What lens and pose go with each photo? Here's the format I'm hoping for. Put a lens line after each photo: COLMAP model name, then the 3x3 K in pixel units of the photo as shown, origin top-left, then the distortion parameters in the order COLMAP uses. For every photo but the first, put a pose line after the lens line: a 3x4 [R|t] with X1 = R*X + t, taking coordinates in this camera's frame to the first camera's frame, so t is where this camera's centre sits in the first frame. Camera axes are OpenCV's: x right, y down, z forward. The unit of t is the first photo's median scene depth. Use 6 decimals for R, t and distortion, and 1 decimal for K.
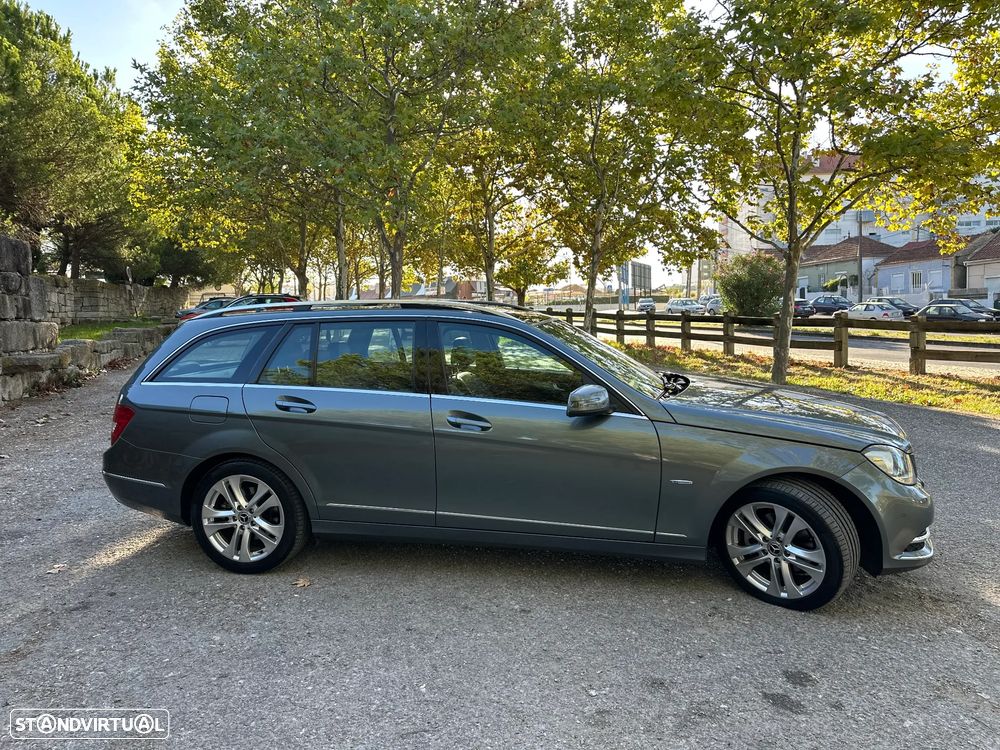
lens RADIAL K [[702.1, 0, 504.4], [0, 702.1, 375.6], [0, 0, 1]] dist [0.088403, -0.130603]
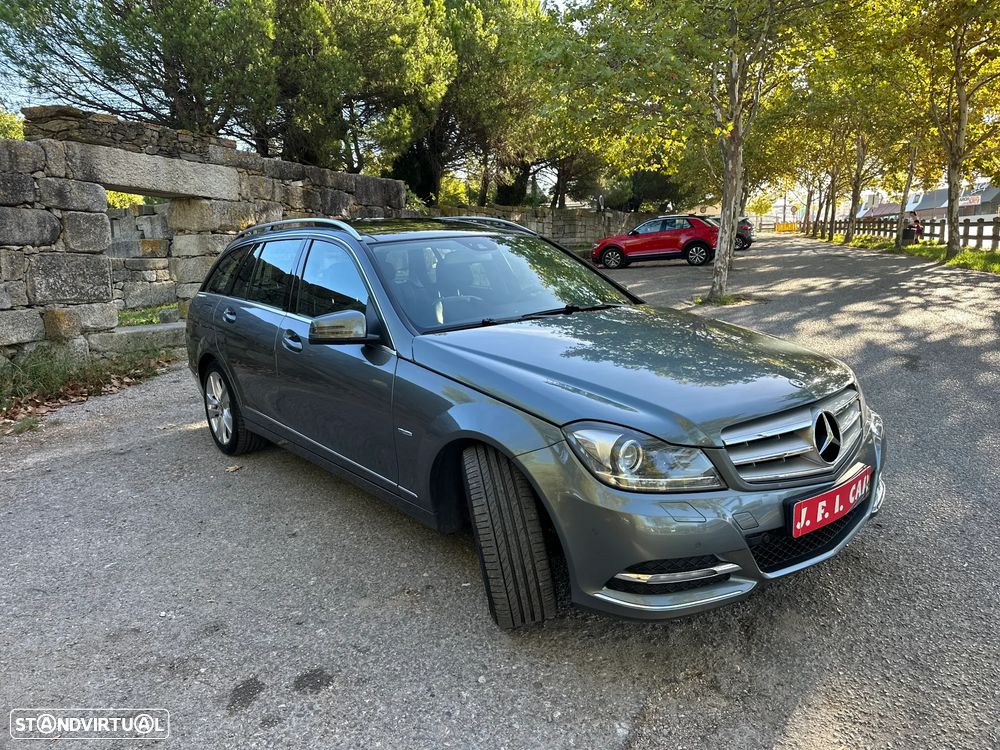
lens RADIAL K [[697.6, 0, 503.9], [0, 697.6, 379.0], [0, 0, 1]] dist [0.117693, -0.181035]
pose [[0.764966, 0.110339, -0.634549, 0.306740], [-0.038082, 0.991241, 0.126454, -0.007213], [0.642944, -0.072568, 0.762468, 0.160366]]
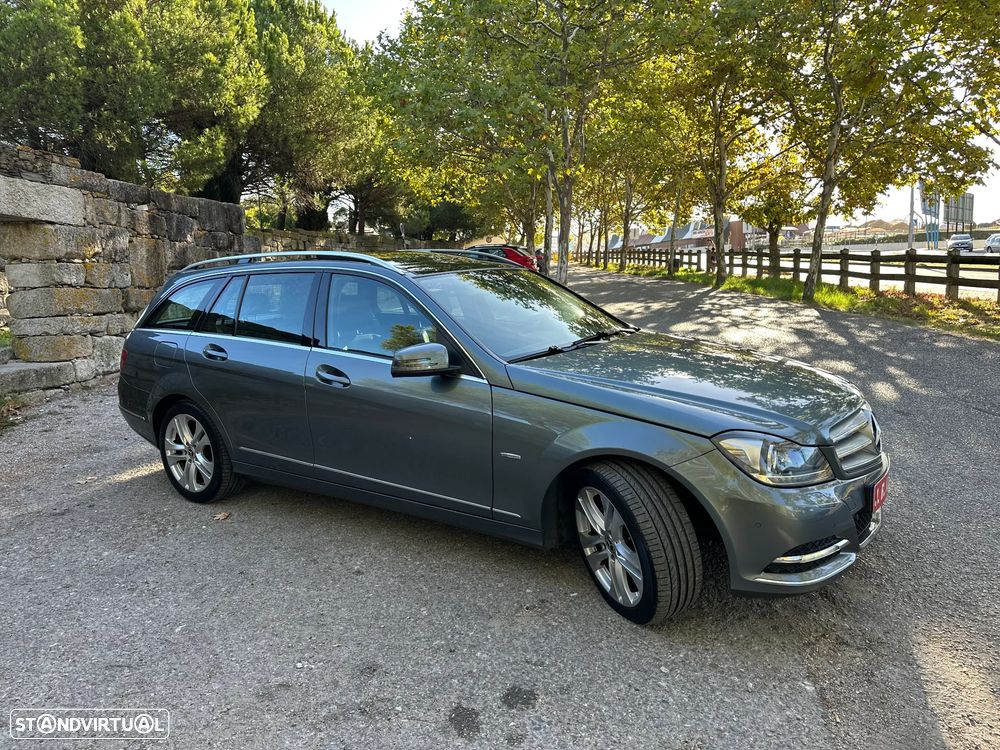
lens RADIAL K [[697.7, 0, 497.7], [0, 697.7, 381.1], [0, 0, 1]] dist [0.075296, -0.086494]
pose [[0.920683, 0.048815, -0.387246, 0.202729], [-0.016559, 0.996140, 0.086202, -0.005996], [0.389959, -0.072952, 0.917938, 0.072689]]
